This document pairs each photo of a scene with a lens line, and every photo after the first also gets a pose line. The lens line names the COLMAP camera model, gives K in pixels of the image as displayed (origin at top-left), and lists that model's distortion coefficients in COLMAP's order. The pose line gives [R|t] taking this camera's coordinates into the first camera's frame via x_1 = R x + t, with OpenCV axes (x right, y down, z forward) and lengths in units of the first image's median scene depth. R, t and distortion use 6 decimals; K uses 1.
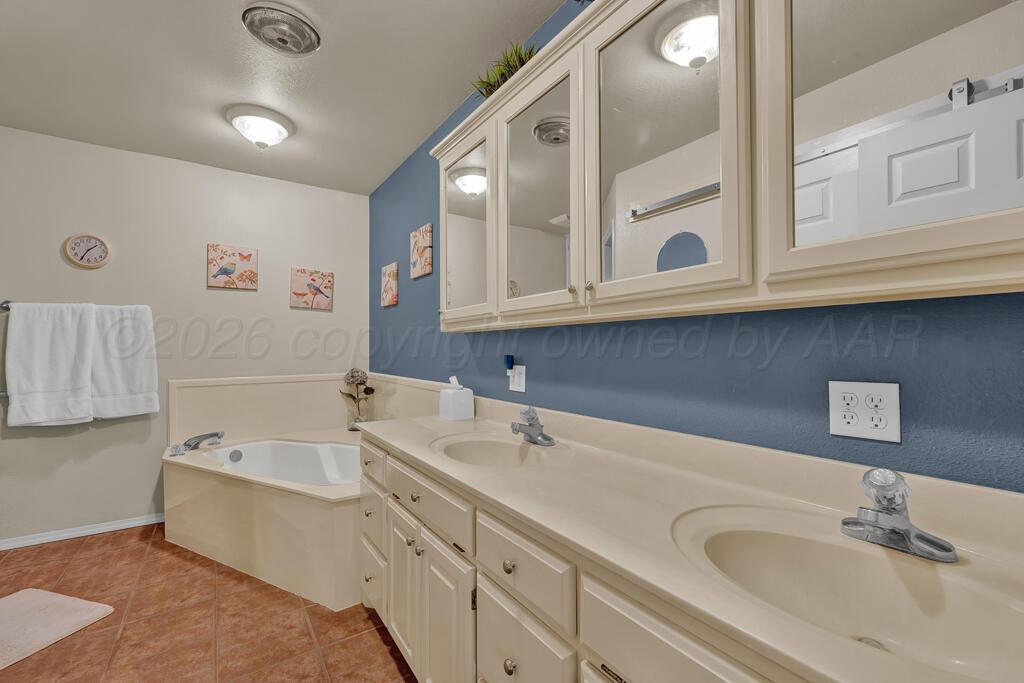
lens RADIAL K [[421.8, 0, 505.7], [0, 421.8, 342.6], [0, 0, 1]] dist [-0.000771, -0.000181]
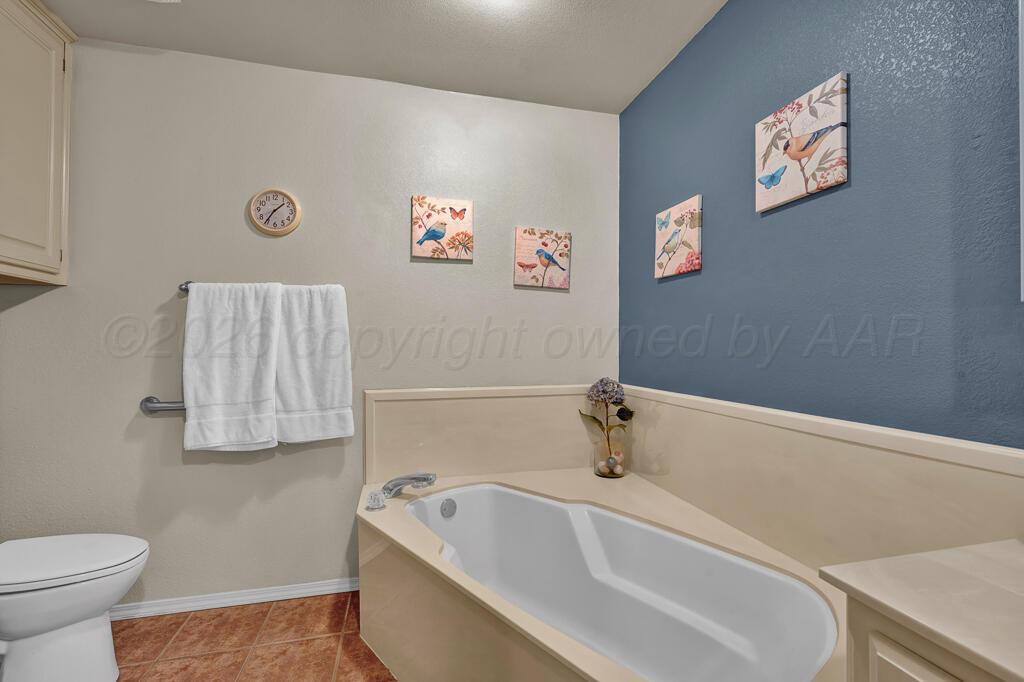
lens RADIAL K [[421.8, 0, 510.5], [0, 421.8, 340.4], [0, 0, 1]] dist [-0.000771, -0.000181]
pose [[0.941906, 0.001217, -0.335874, -0.342205], [-0.002165, 0.999995, -0.002447, 0.006364], [0.335870, 0.003032, 0.941904, 0.427403]]
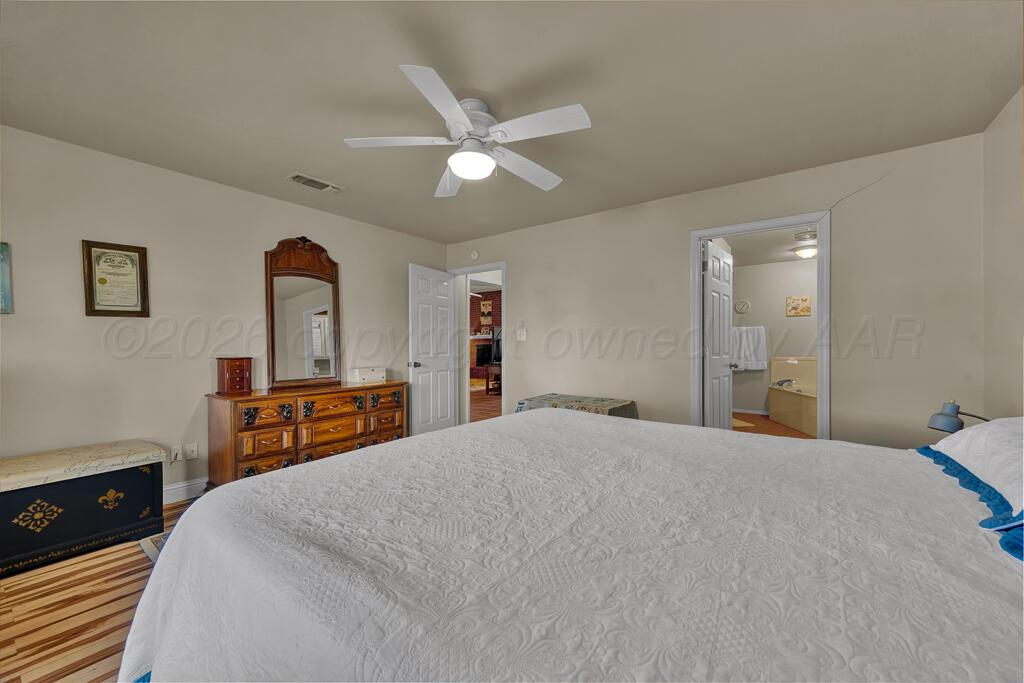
lens RADIAL K [[400.2, 0, 505.0], [0, 400.2, 345.0], [0, 0, 1]] dist [-0.005780, 0.000413]
pose [[0.294734, 0.003817, -0.955572, 0.948544], [0.008382, 0.999943, 0.006579, -0.005021], [0.955543, -0.009948, 0.294685, -1.140645]]
